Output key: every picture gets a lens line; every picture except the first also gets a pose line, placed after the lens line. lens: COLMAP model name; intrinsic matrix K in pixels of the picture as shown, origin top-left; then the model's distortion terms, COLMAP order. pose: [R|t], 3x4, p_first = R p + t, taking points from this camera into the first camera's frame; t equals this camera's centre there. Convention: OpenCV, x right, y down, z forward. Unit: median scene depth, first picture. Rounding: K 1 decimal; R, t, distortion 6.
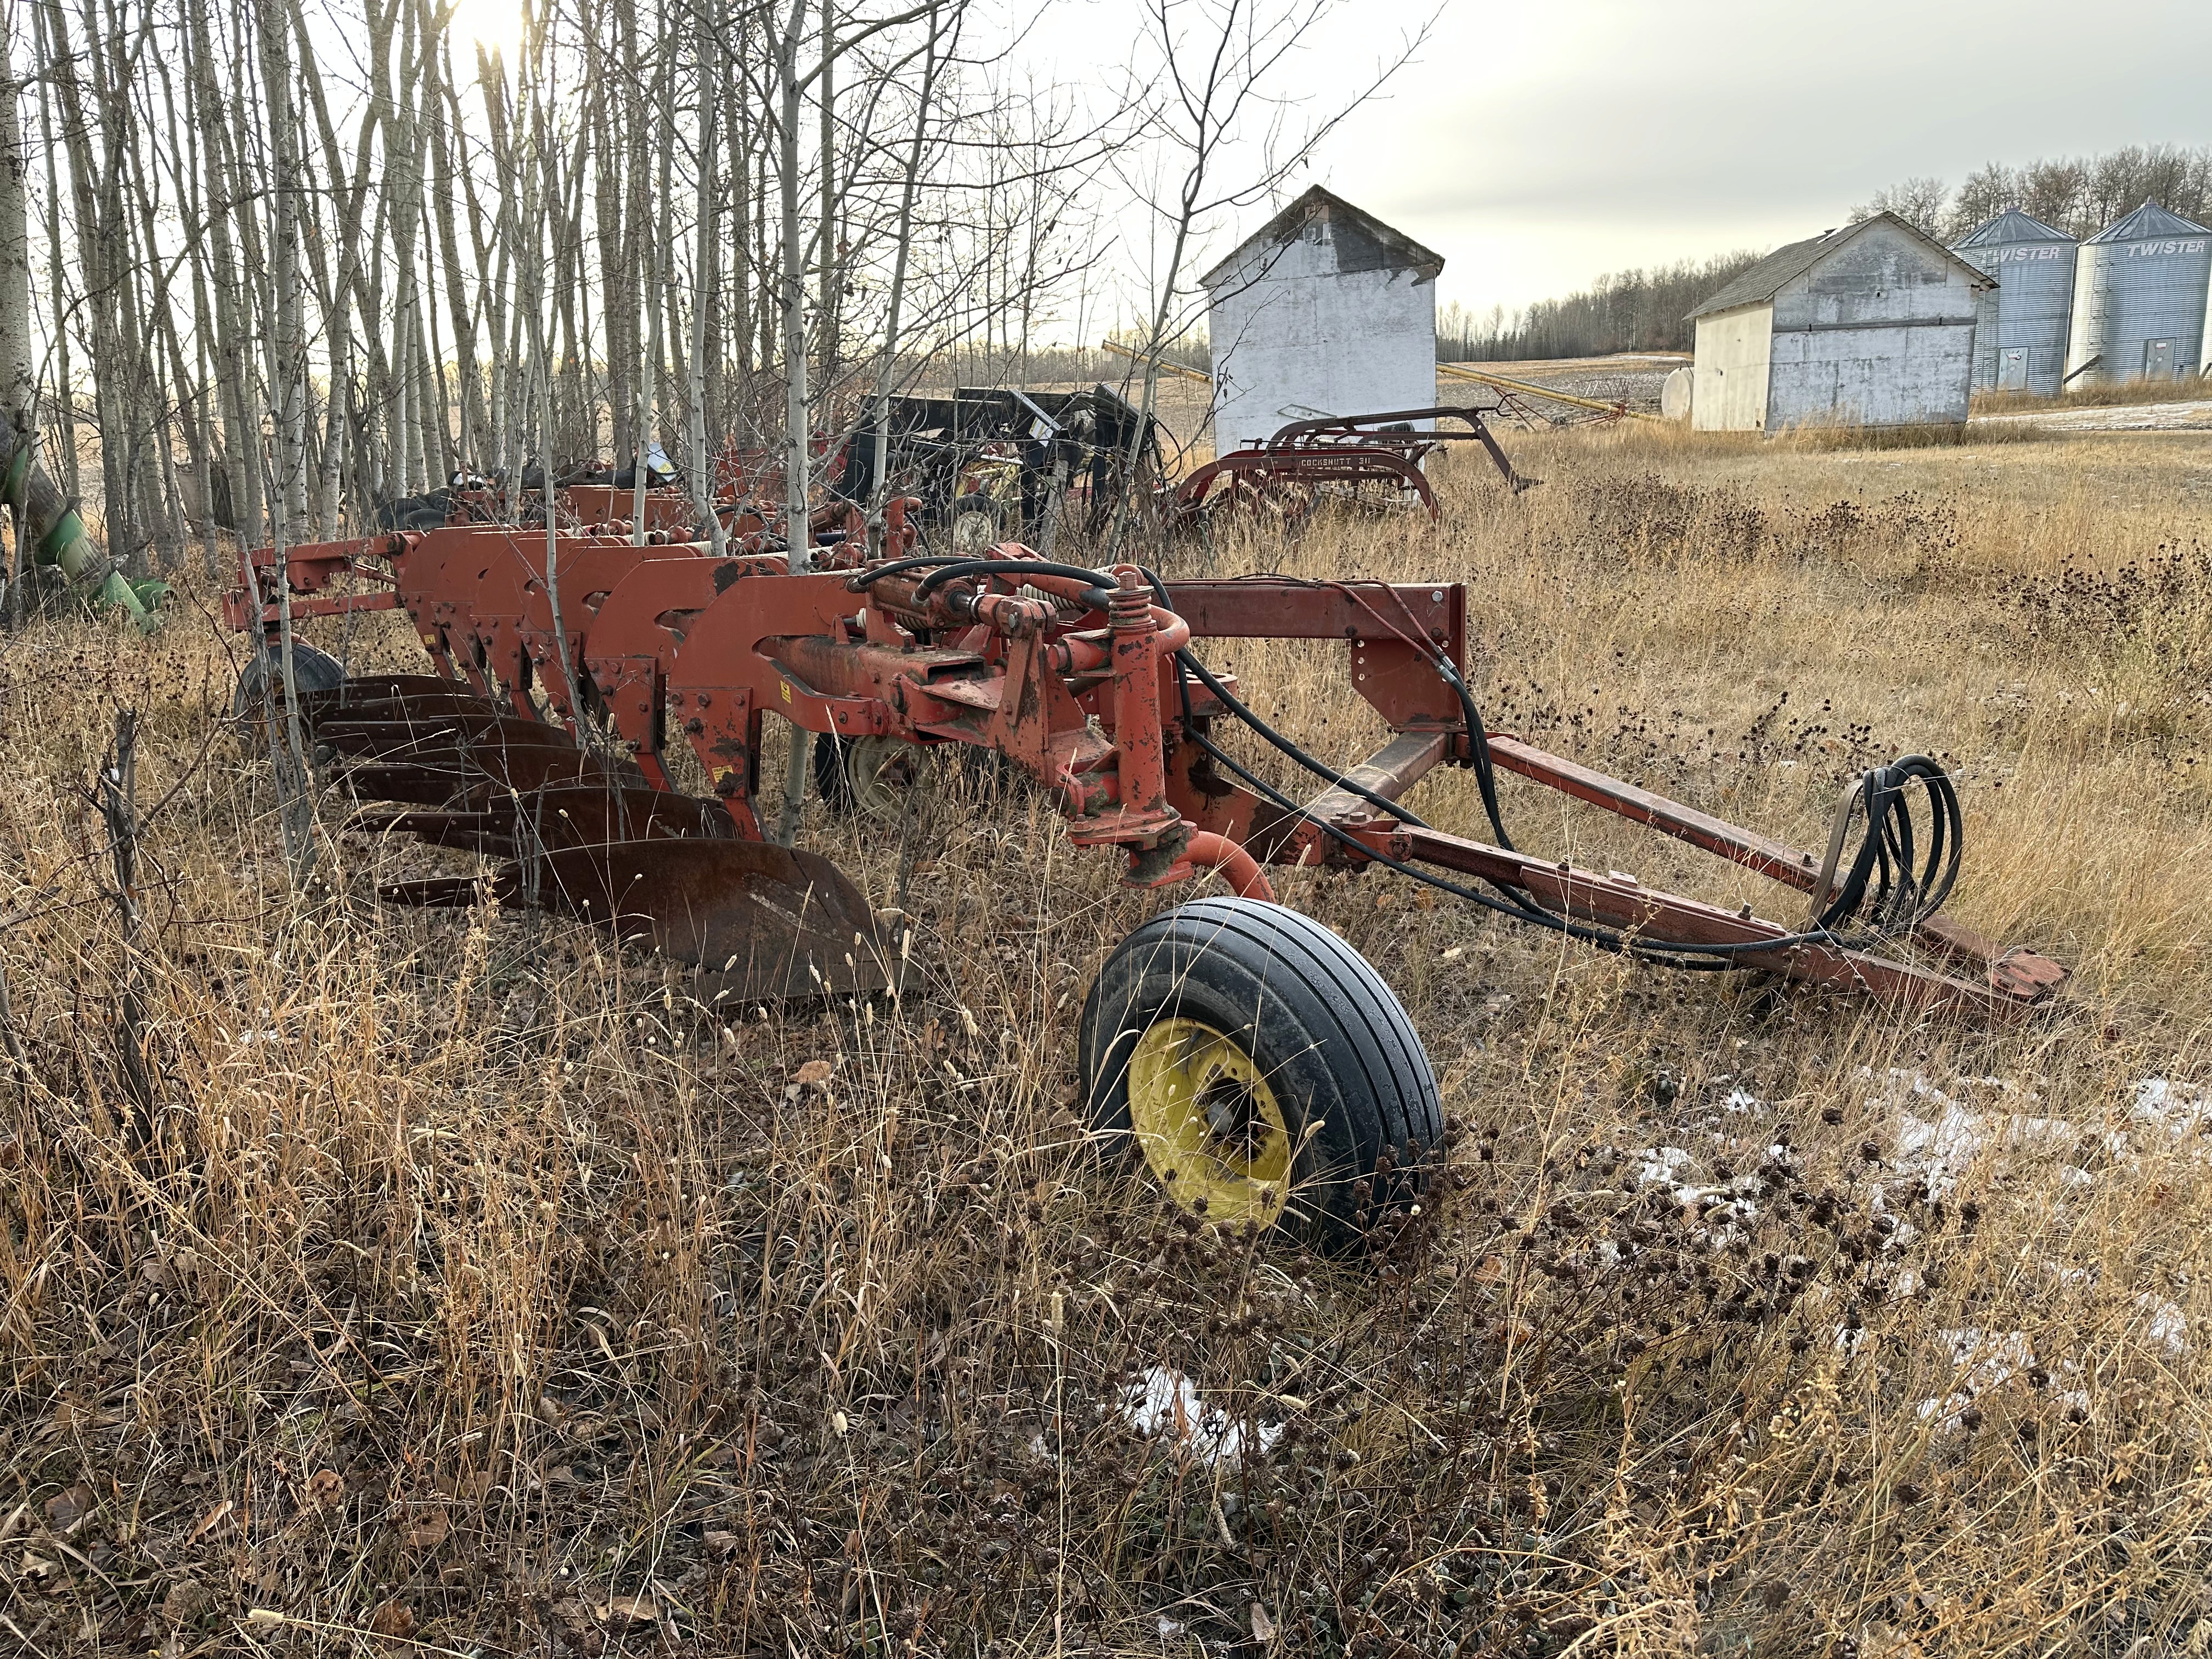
lens RADIAL K [[1604.7, 0, 1101.2], [0, 1604.7, 820.7], [0, 0, 1]] dist [-0.001297, 0.002263]
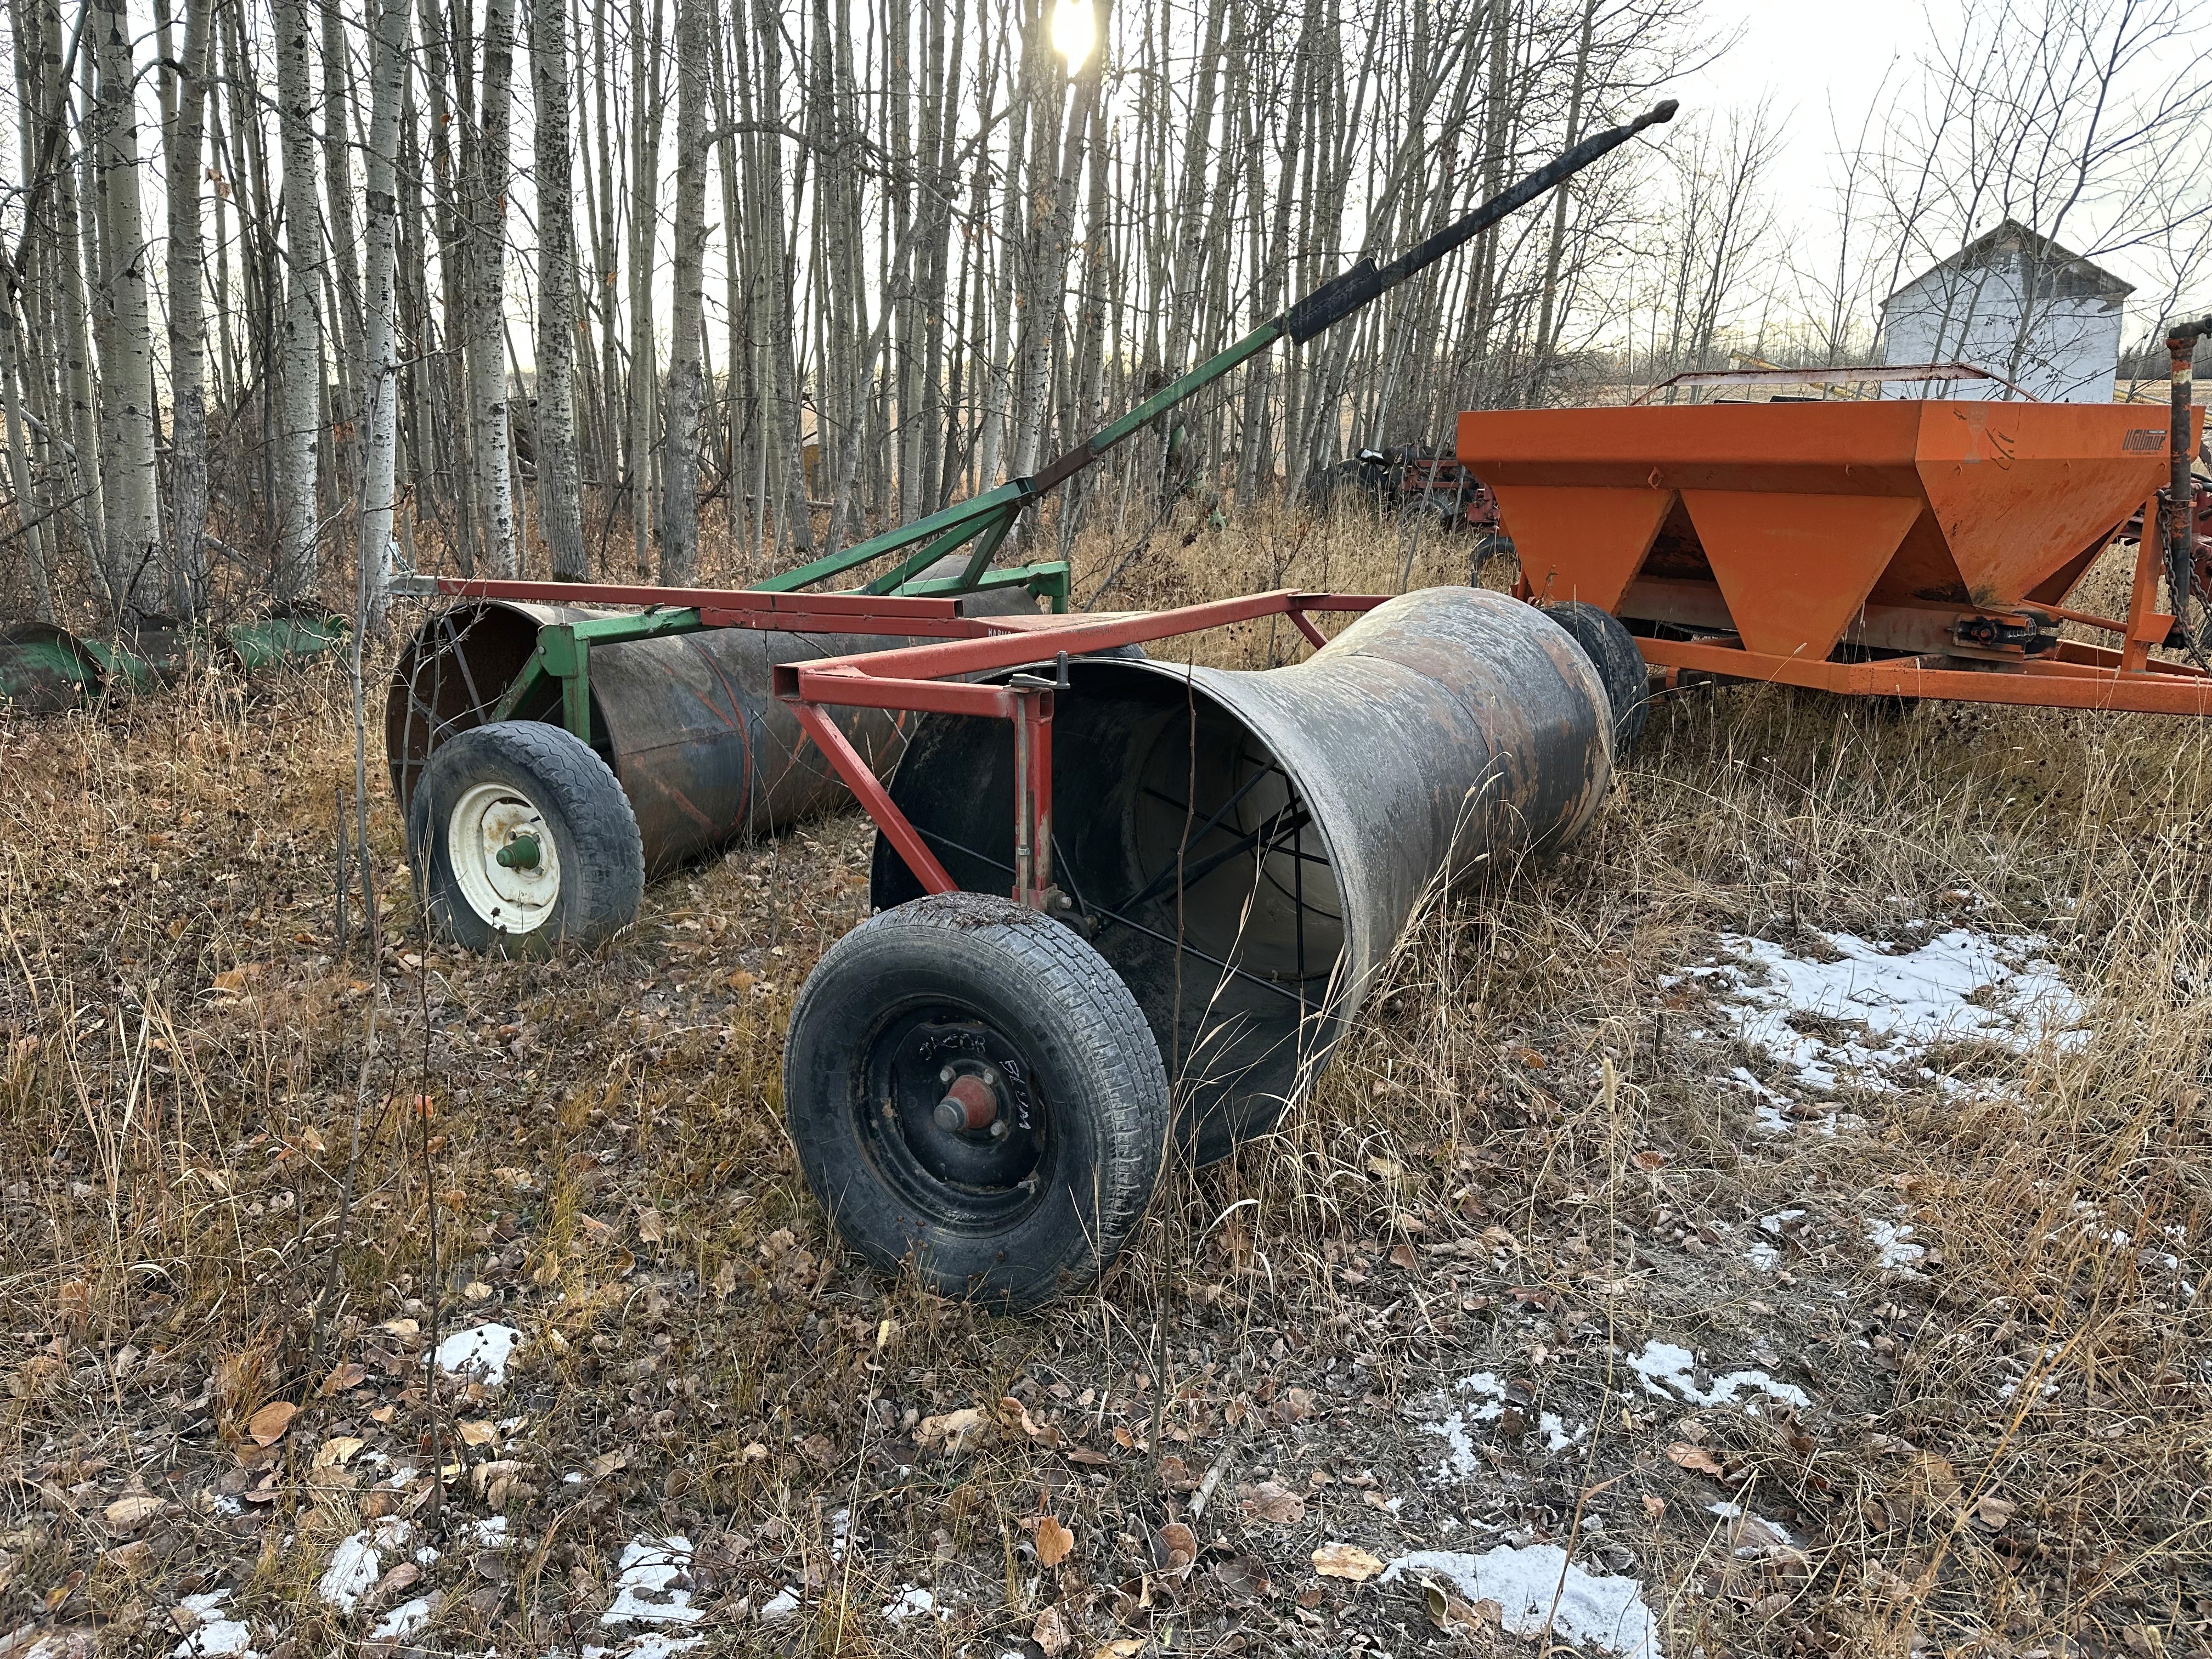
lens RADIAL K [[1604.7, 0, 1110.5], [0, 1604.7, 838.4], [0, 0, 1]] dist [-0.001297, 0.002263]
pose [[0.953367, 0.103104, -0.283658, -0.092899], [-0.100701, 0.994649, 0.023082, 0.057444], [0.284520, 0.006559, 0.958648, -0.210627]]
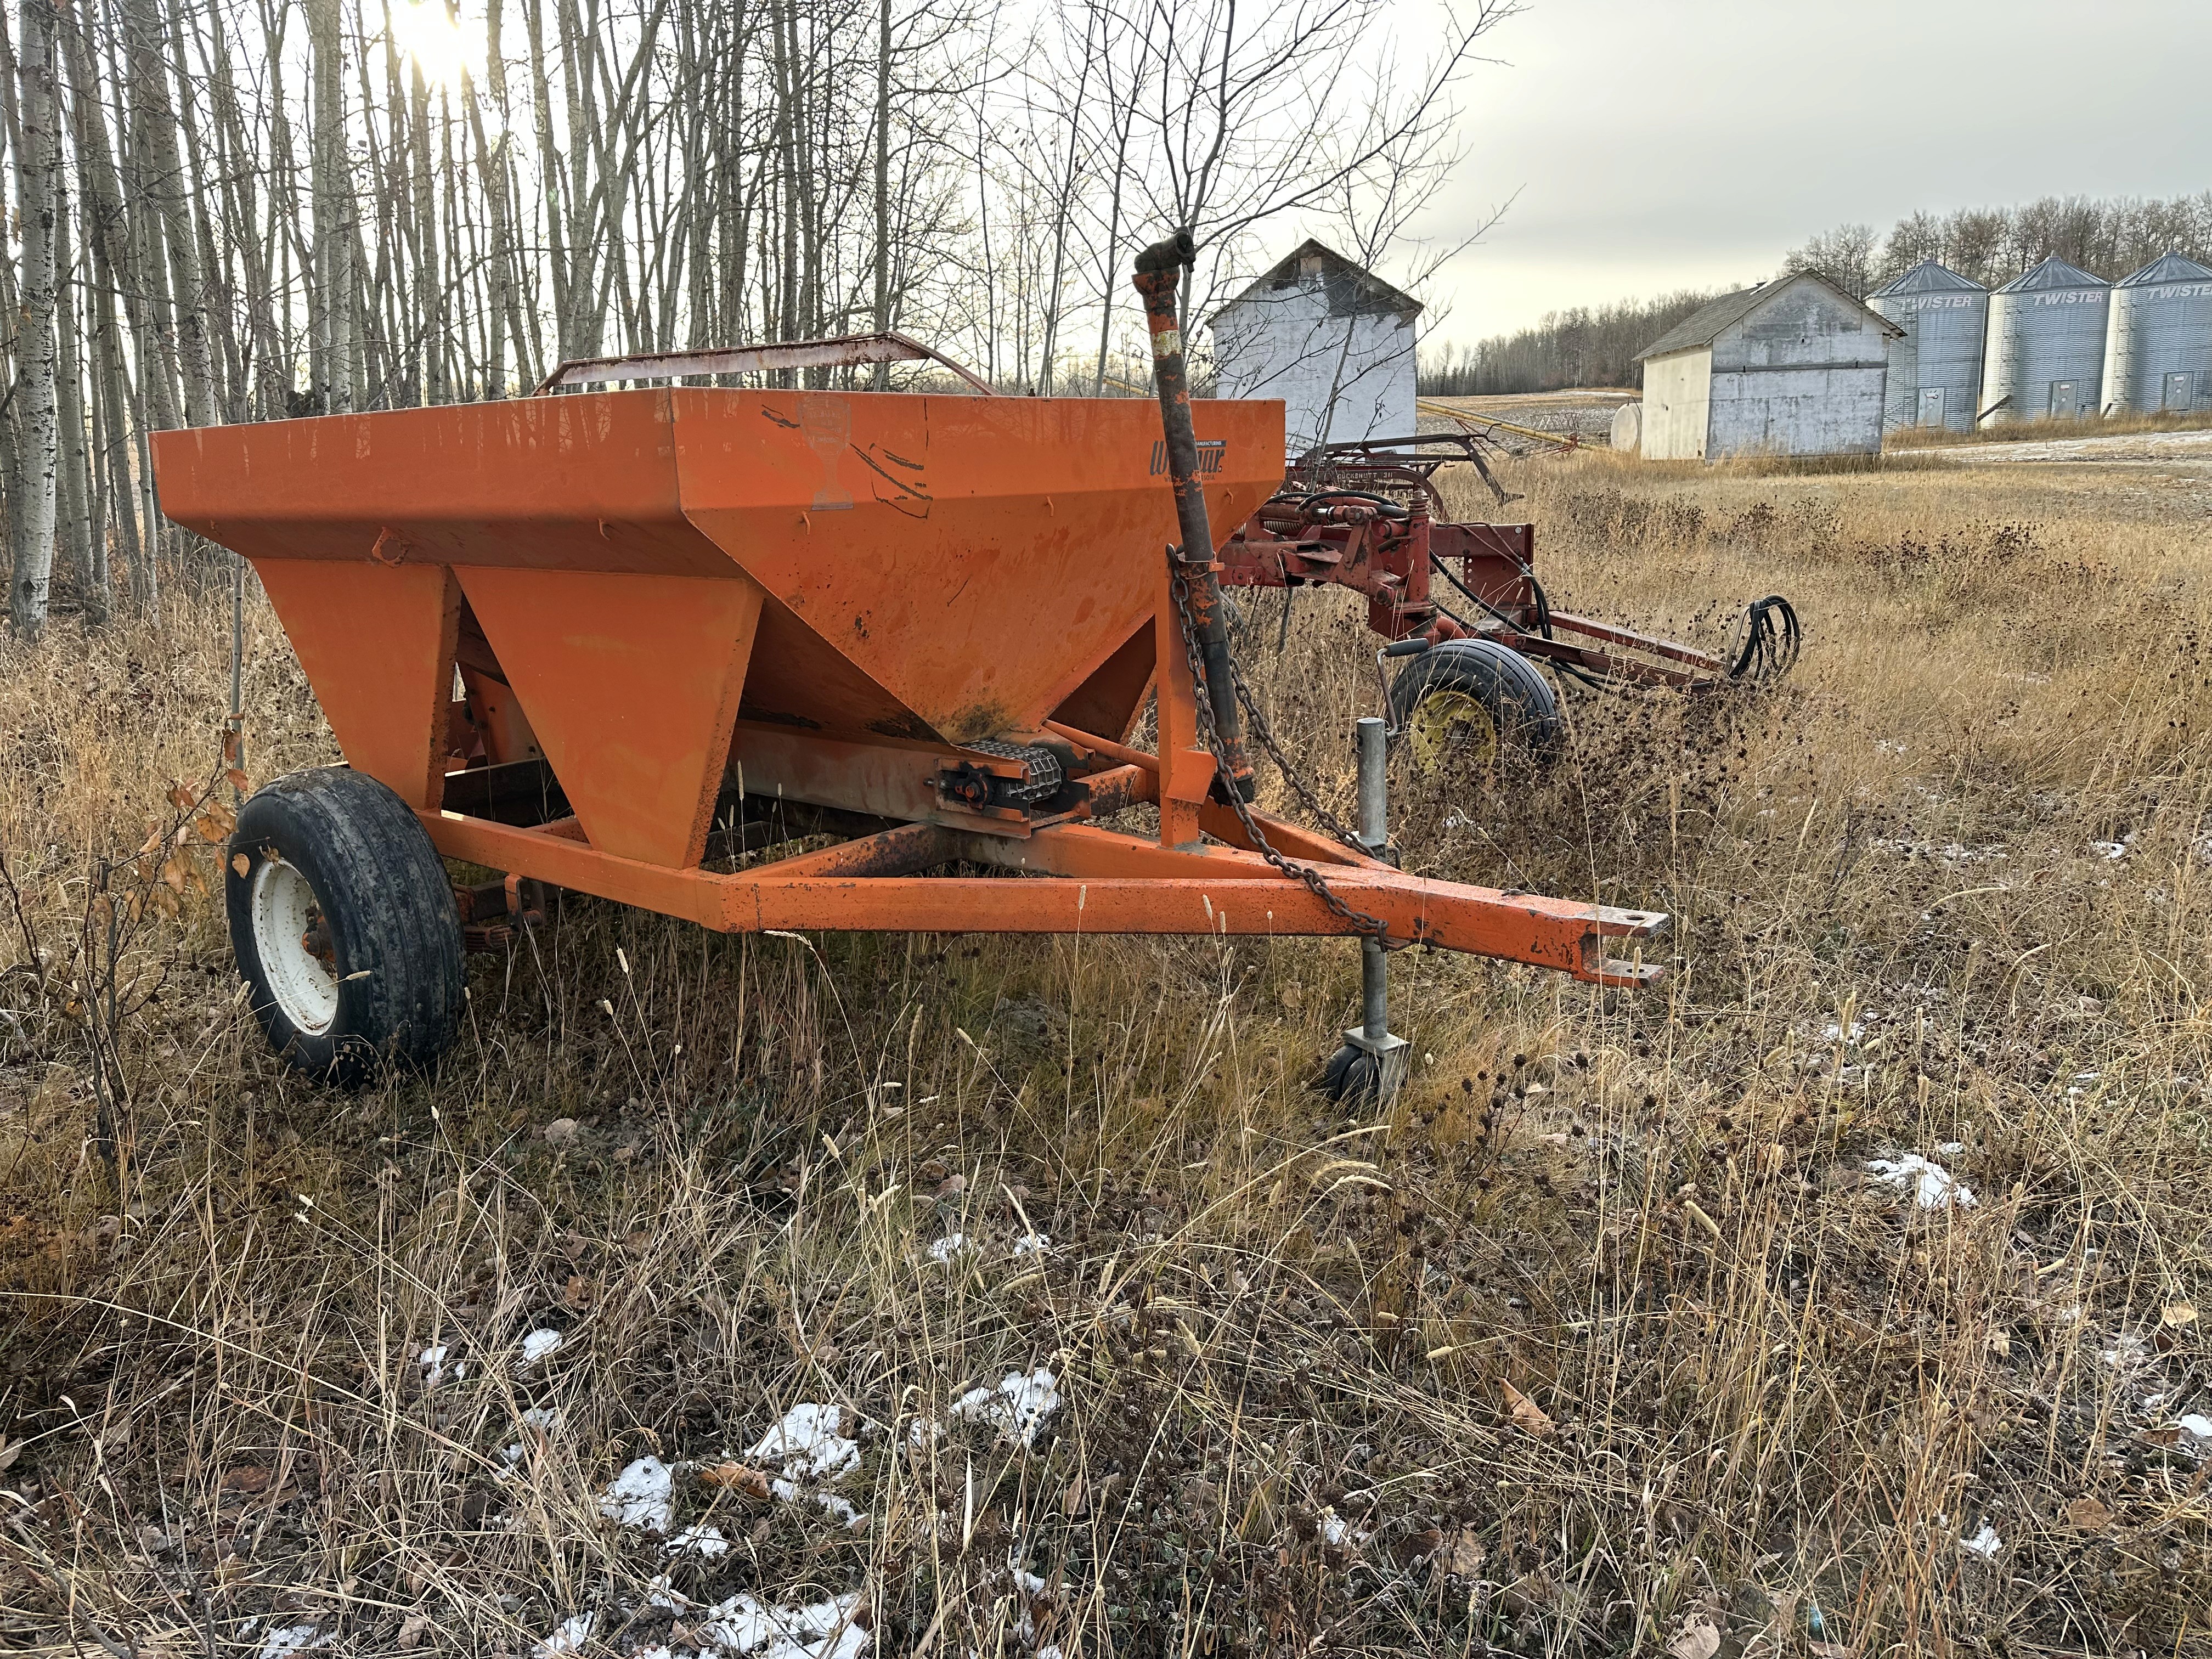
lens RADIAL K [[1604.7, 0, 1108.3], [0, 1604.7, 829.8], [0, 0, 1]] dist [-0.001297, 0.002263]
pose [[0.999421, -0.000641, 0.034009, -0.044393], [0.001078, 0.999917, -0.012816, 0.031106], [-0.033998, 0.012845, 0.999339, -0.109395]]
